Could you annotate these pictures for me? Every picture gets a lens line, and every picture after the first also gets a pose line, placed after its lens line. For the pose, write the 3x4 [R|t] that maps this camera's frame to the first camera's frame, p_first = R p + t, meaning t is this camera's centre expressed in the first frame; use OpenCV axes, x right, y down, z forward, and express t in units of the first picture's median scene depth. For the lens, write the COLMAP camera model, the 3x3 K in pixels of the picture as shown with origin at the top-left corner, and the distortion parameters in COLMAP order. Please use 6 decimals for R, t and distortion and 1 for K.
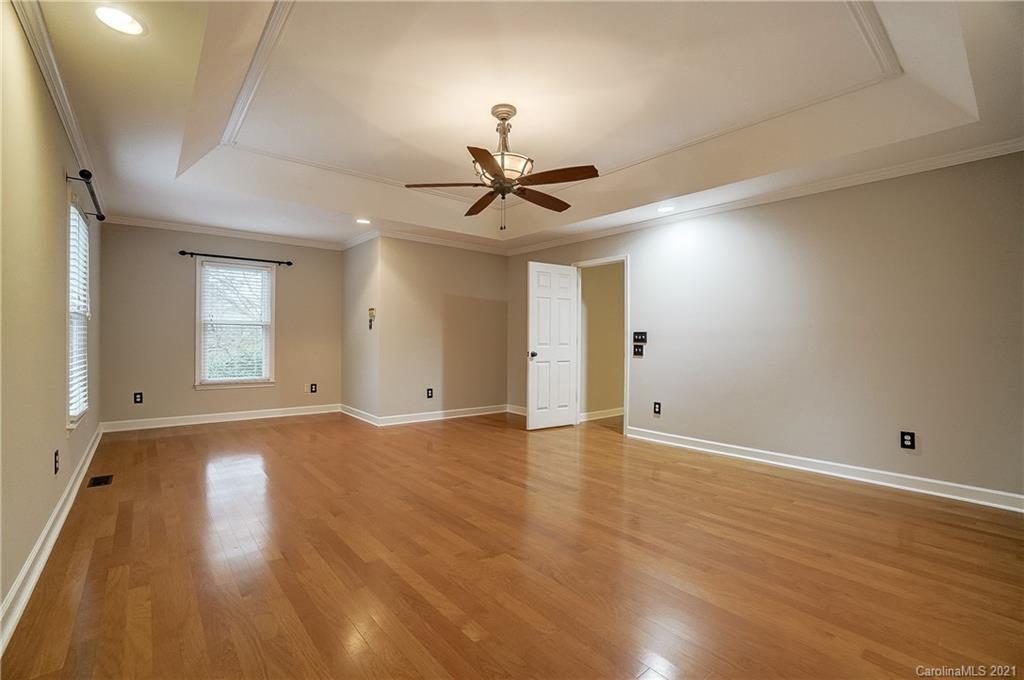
lens RADIAL K [[447.4, 0, 497.2], [0, 447.4, 340.7], [0, 0, 1]] dist [-0.061625, 0.022296]
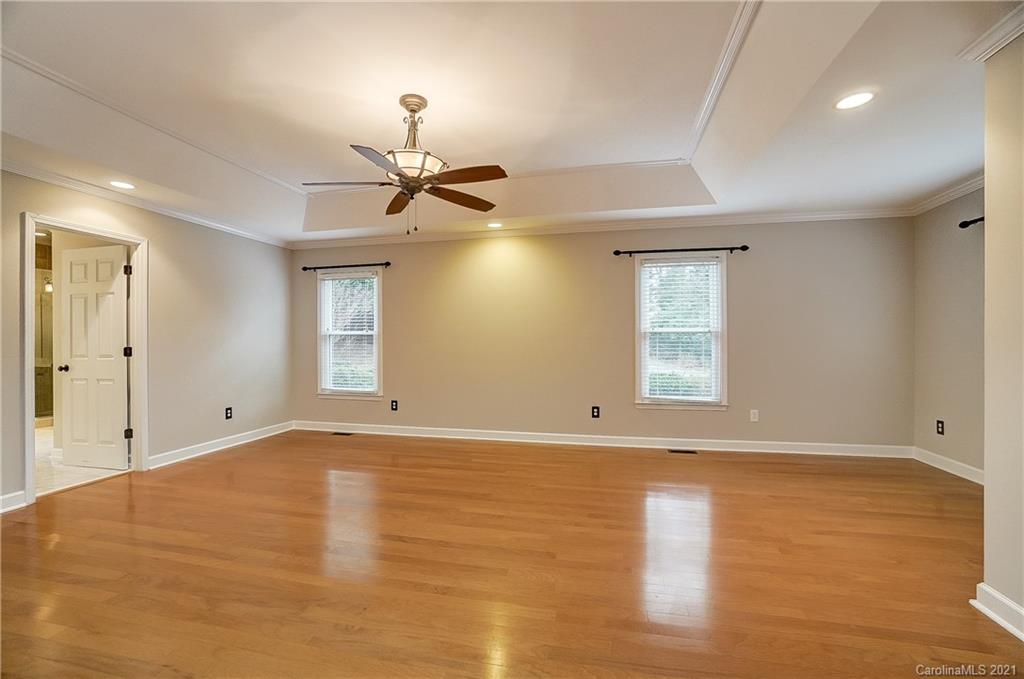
lens RADIAL K [[447.4, 0, 497.2], [0, 447.4, 340.2], [0, 0, 1]] dist [-0.061625, 0.022296]
pose [[-0.798353, -0.004540, -0.602172, 0.423074], [-0.001768, 0.999985, -0.005195, -0.022063], [0.602187, -0.003083, -0.798349, 1.836066]]
